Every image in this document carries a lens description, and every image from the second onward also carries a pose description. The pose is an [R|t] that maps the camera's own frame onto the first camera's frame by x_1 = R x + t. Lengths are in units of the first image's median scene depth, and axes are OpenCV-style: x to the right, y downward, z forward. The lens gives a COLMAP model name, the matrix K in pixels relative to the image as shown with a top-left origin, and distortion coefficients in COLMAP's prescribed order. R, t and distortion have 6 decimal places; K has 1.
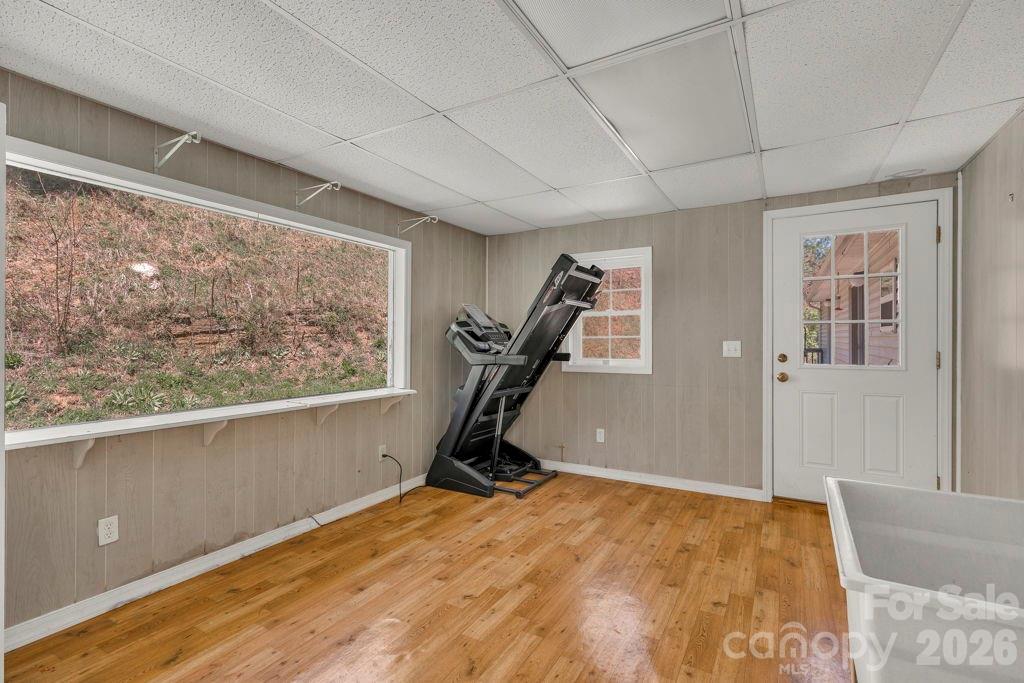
lens RADIAL K [[462.8, 0, 512.4], [0, 462.8, 340.9], [0, 0, 1]] dist [-0.000194, -0.000514]
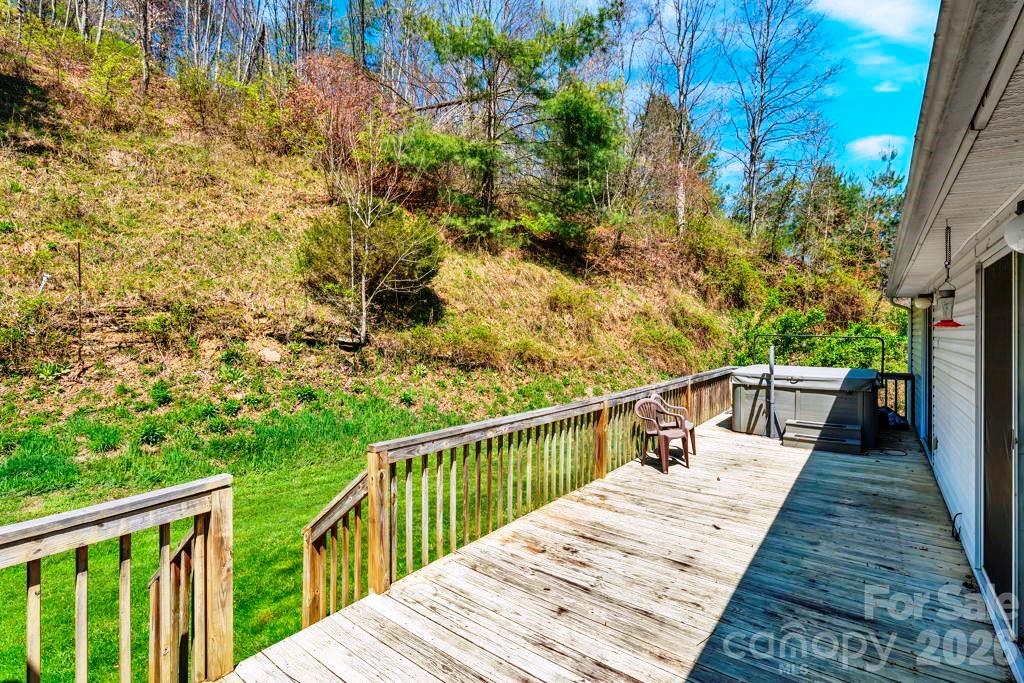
lens RADIAL K [[462.8, 0, 512.0], [0, 462.8, 338.3], [0, 0, 1]] dist [-0.000194, -0.000514]
pose [[0.991924, 0.009355, -0.126486, 0.243489], [-0.009074, 0.999955, 0.002798, -0.029924], [0.126506, -0.001628, 0.991964, 0.361481]]
